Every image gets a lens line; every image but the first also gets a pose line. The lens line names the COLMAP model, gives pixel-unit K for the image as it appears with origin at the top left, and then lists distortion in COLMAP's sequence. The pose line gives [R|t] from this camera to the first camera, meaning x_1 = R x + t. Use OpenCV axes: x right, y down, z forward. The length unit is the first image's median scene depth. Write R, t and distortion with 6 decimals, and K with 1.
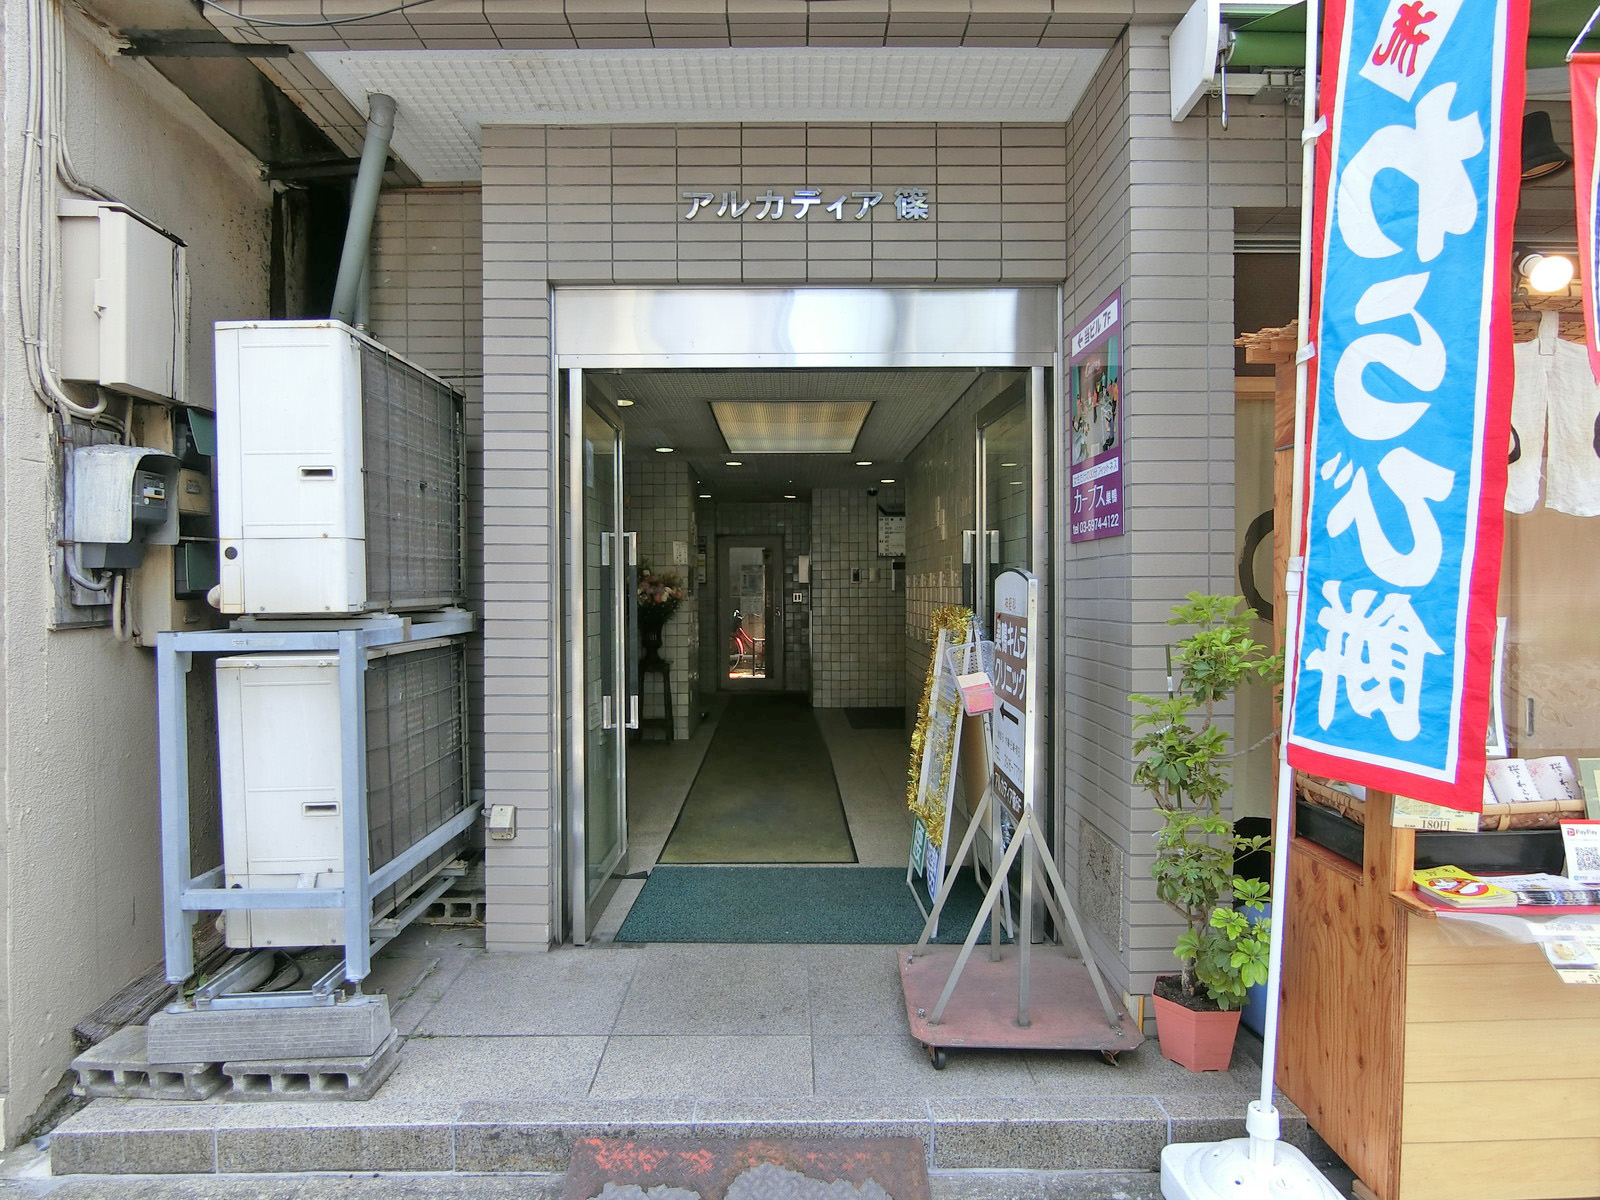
lens RADIAL K [[899.8, 0, 797.9], [0, 899.8, 589.1], [0, 0, 1]] dist [-0.024083, 0.000239]
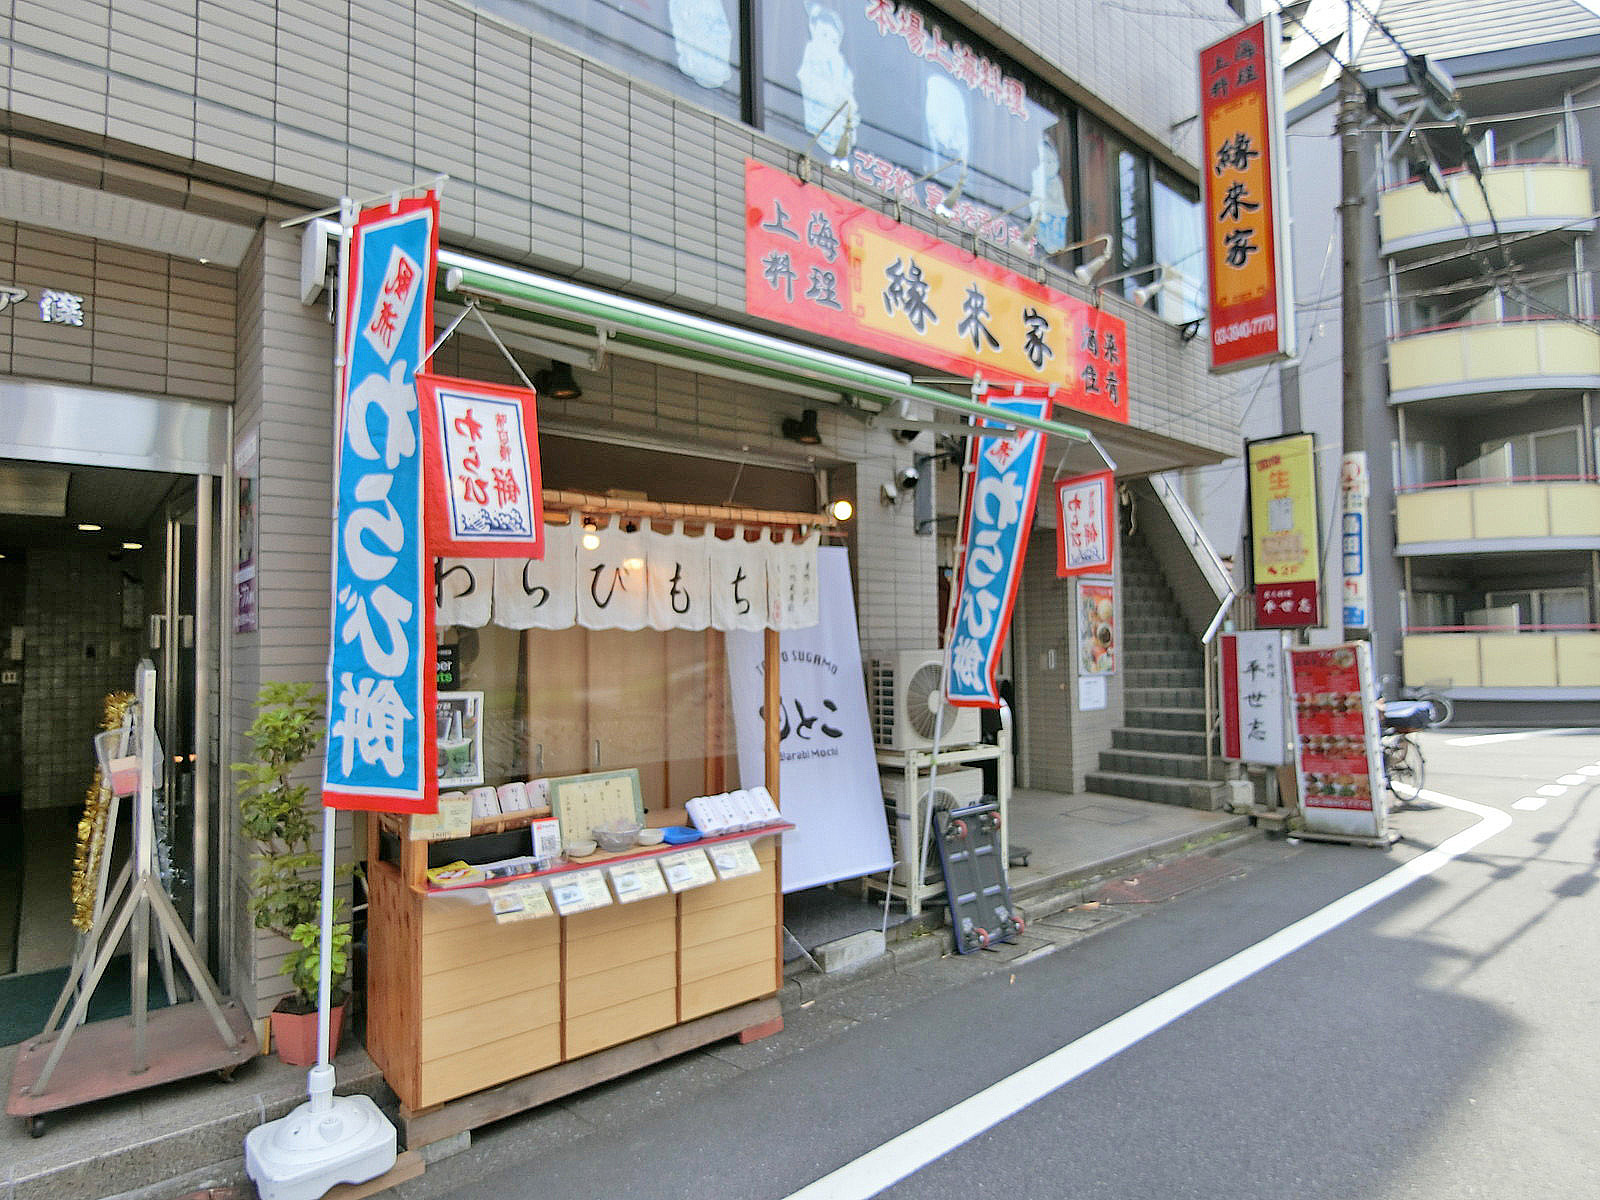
lens RADIAL K [[895.4, 0, 800.0], [0, 895.4, 600.0], [0, 0, 1]] dist [-0.000091, -0.005711]
pose [[0.770727, 0.019124, 0.636878, 0.198911], [0.018151, 0.998485, -0.051948, -0.032161], [-0.636907, 0.051598, 0.769212, -0.487320]]
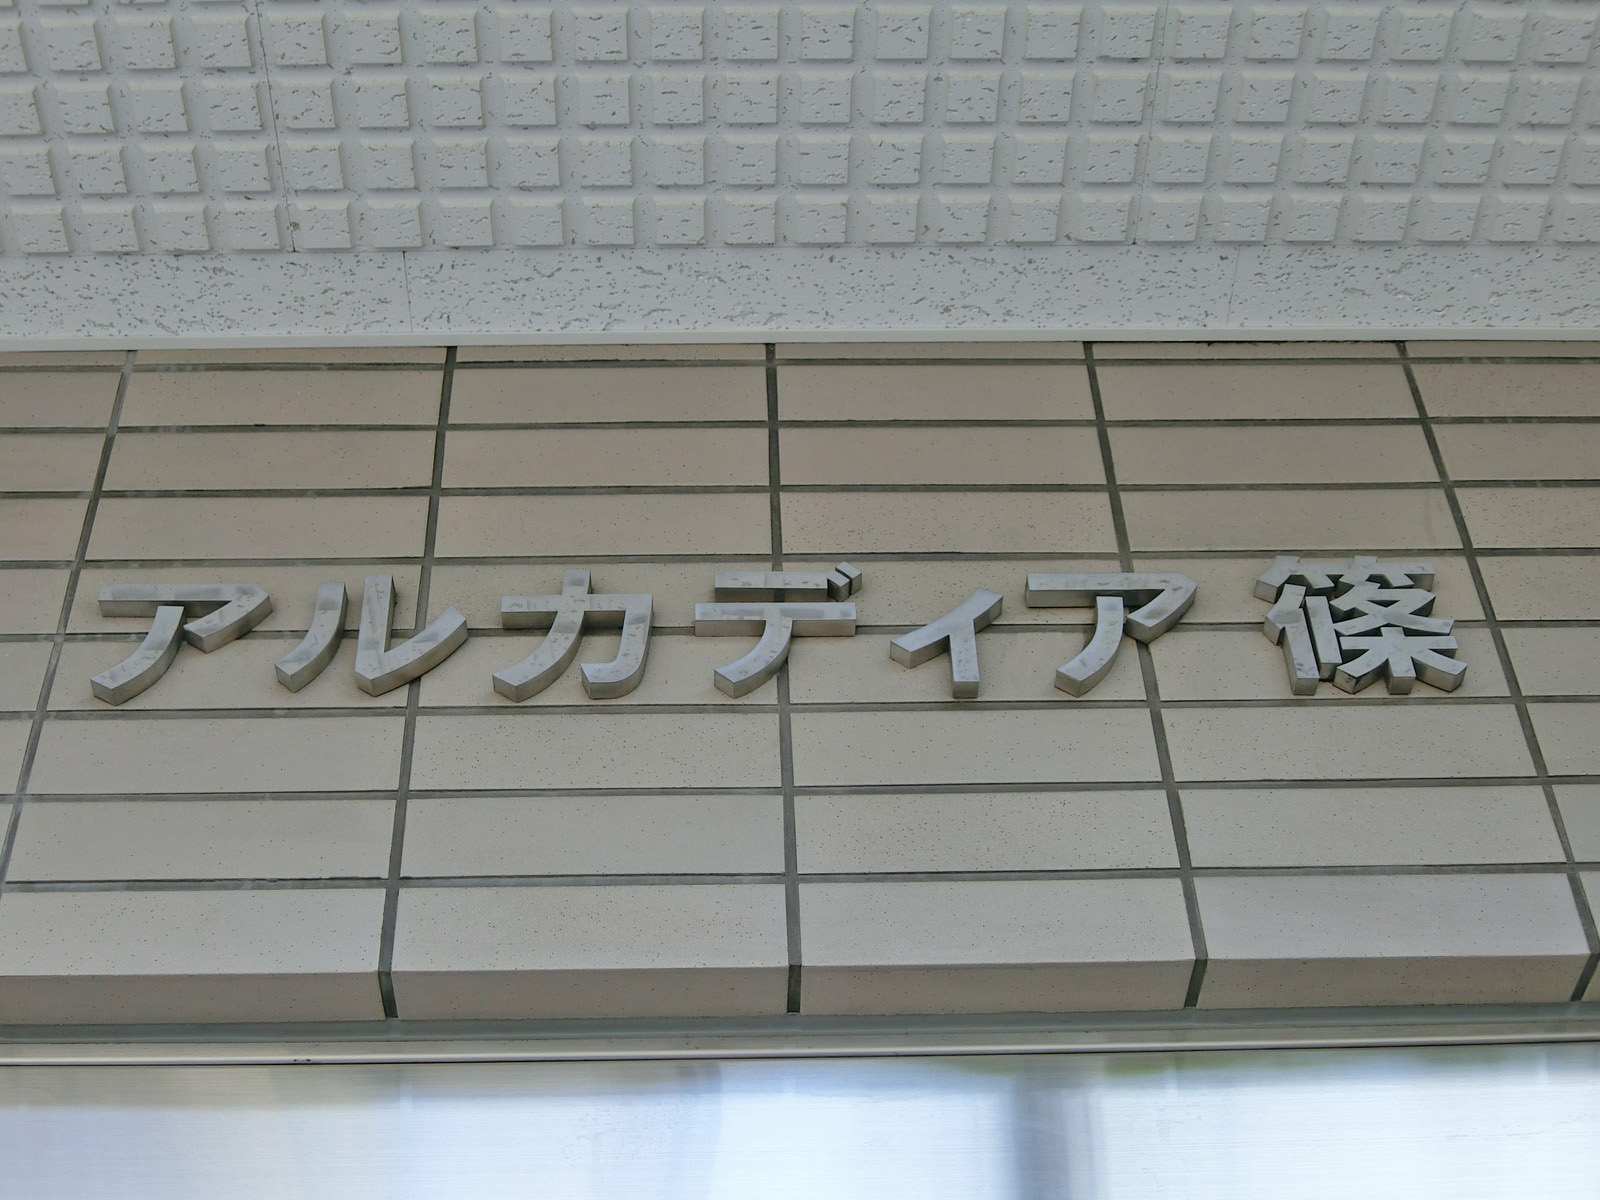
lens RADIAL K [[2461.9, 0, 800.0], [0, 2461.9, 600.0], [0, 0, 1]] dist [0.021961, 0.016237]
pose [[0.999571, -0.014041, 0.025697, 0.001255], [0.028138, 0.703536, -0.710103, -0.127547], [-0.008108, 0.710521, 0.703629, 1.002371]]
